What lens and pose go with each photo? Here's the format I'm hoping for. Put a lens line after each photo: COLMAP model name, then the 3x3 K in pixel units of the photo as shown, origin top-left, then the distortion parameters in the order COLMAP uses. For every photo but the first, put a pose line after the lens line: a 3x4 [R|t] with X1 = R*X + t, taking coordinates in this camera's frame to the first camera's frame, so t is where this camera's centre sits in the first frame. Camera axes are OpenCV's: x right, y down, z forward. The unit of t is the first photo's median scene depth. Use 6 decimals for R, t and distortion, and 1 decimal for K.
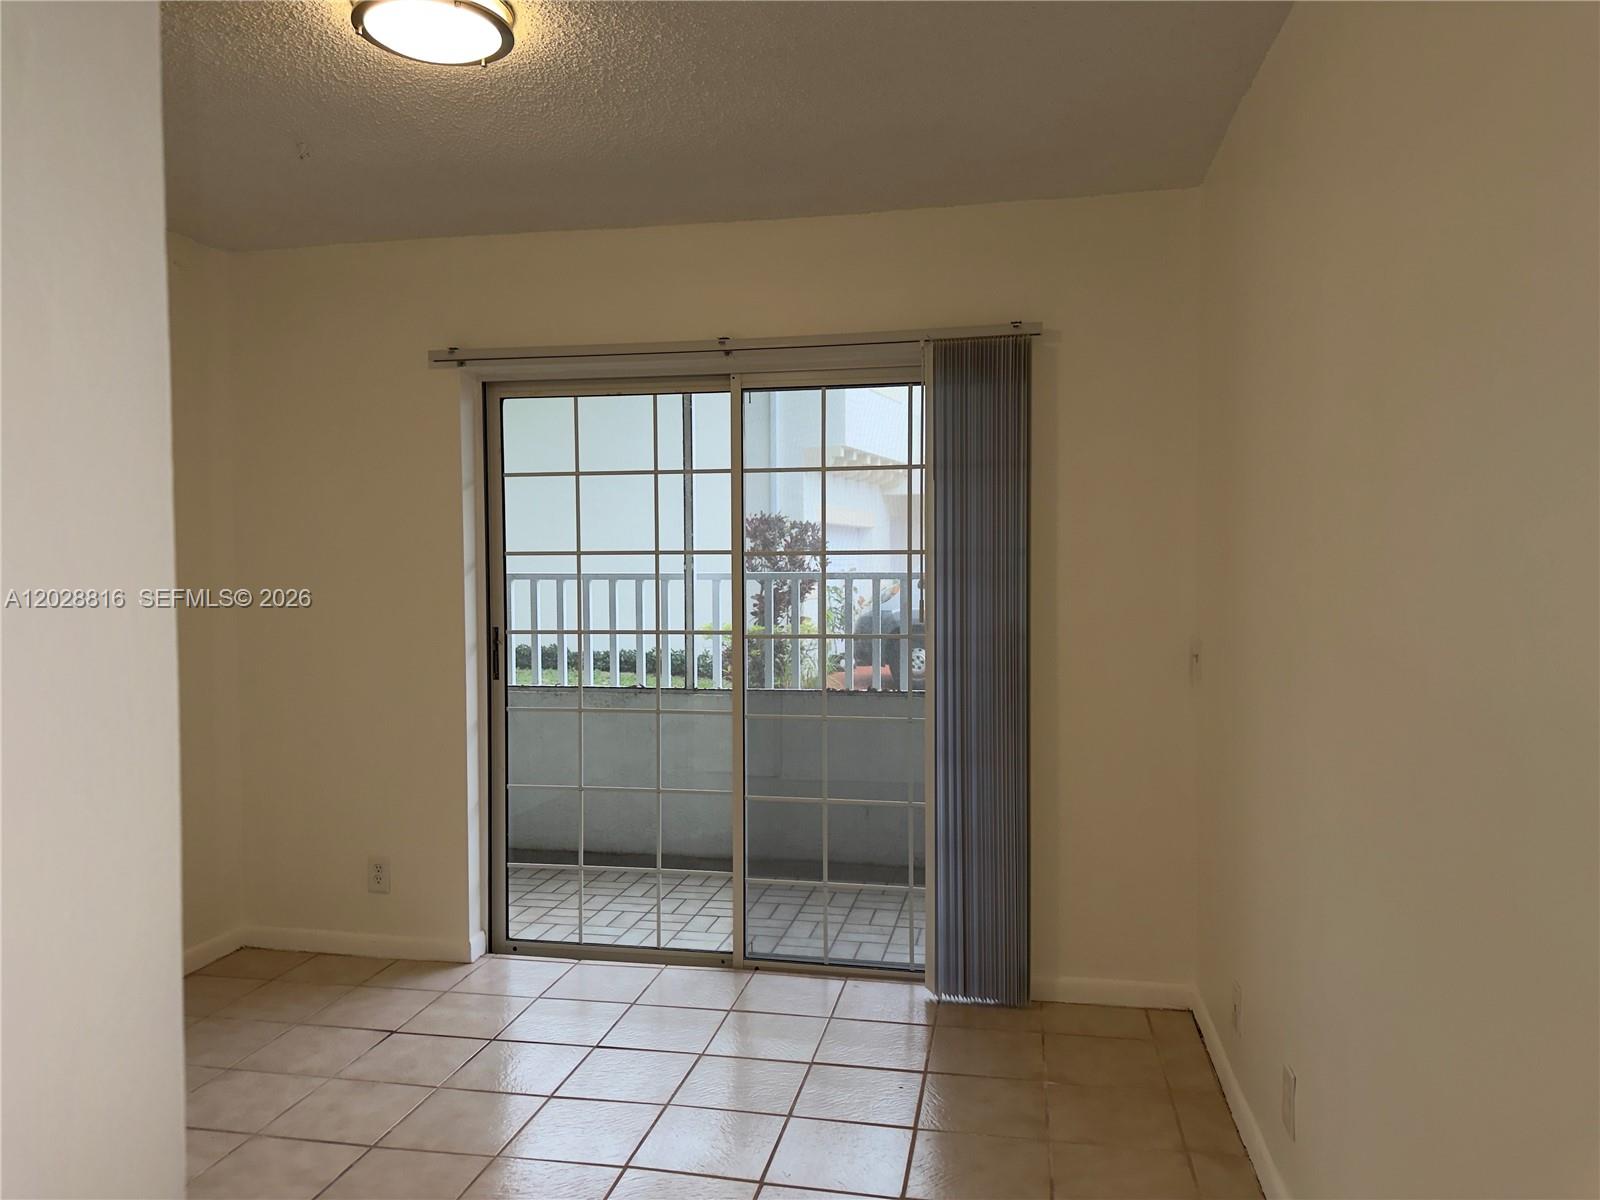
lens RADIAL K [[1128.0, 0, 800.0], [0, 1128.0, 600.0], [0, 0, 1]] dist [0.055385, -0.039688]
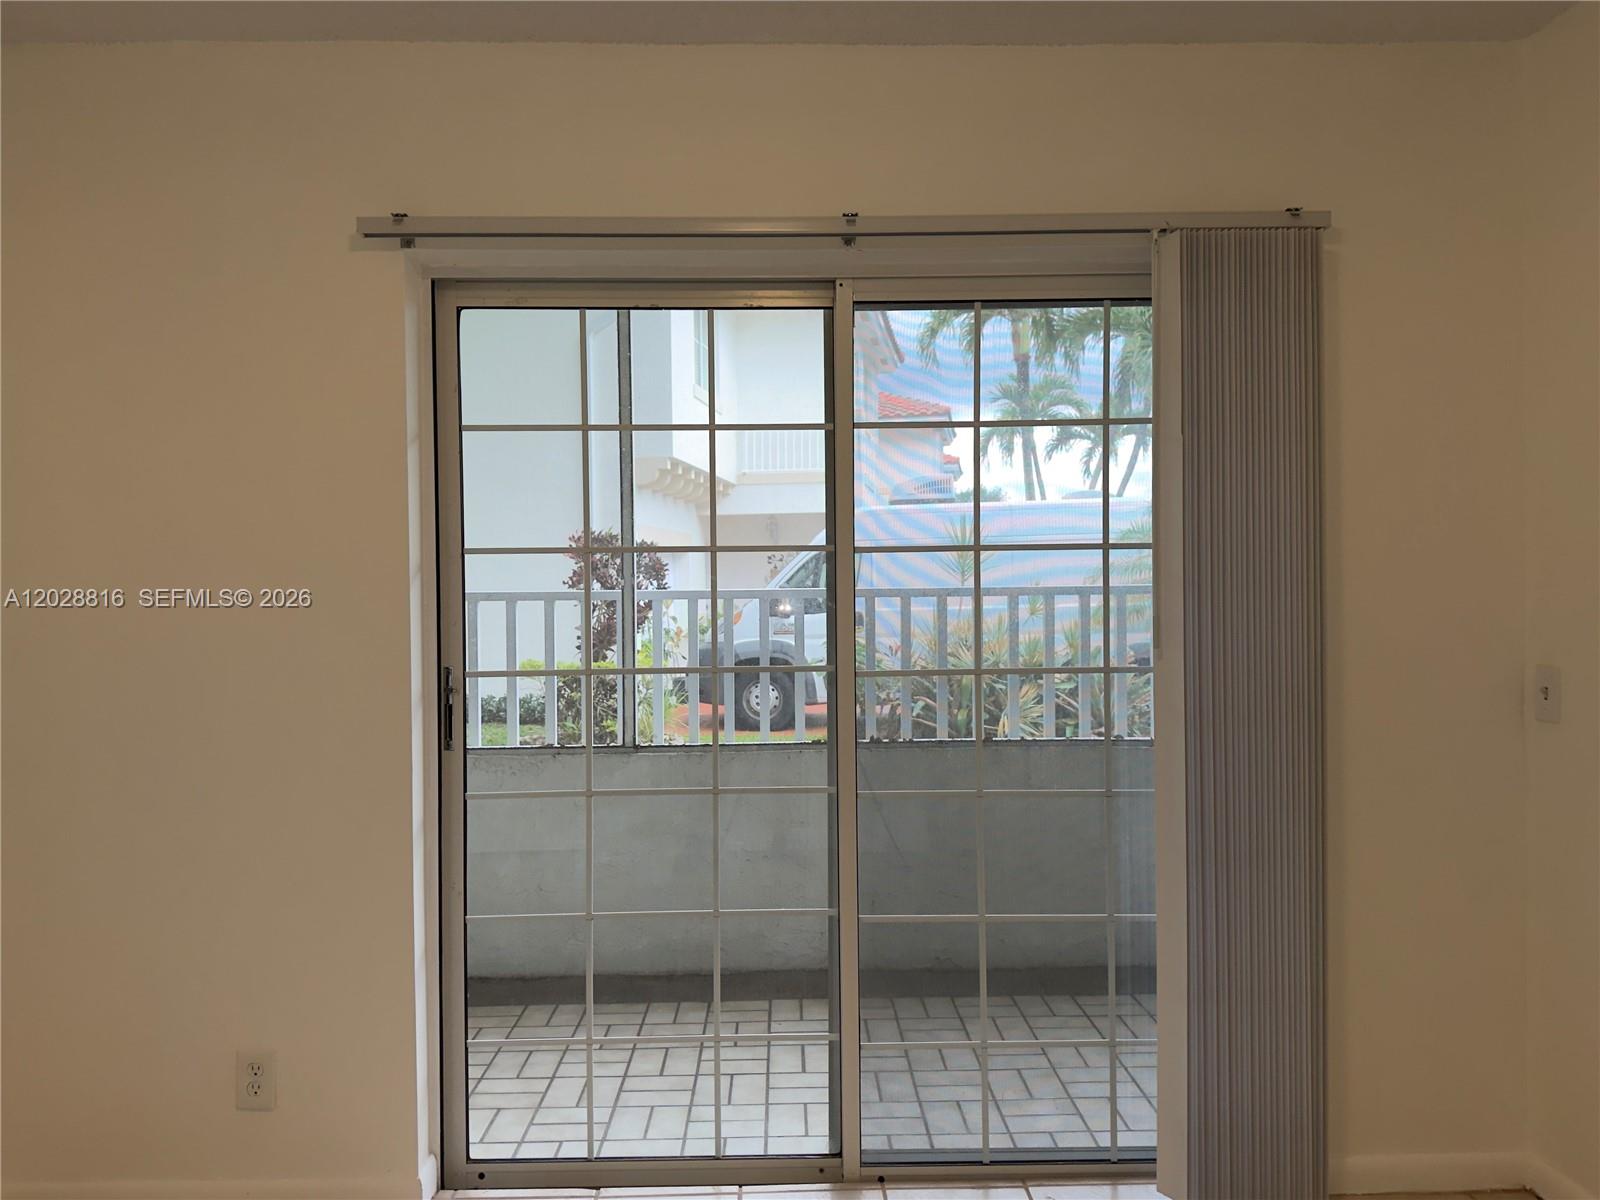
lens RADIAL K [[1176.2, 0, 800.0], [0, 1176.2, 600.0], [0, 0, 1]] dist [0.005309, -0.006188]
pose [[0.977024, -0.005406, 0.213060, -0.219092], [0.011480, 0.999562, -0.027284, 0.006805], [-0.212820, 0.029103, 0.976658, 0.319759]]
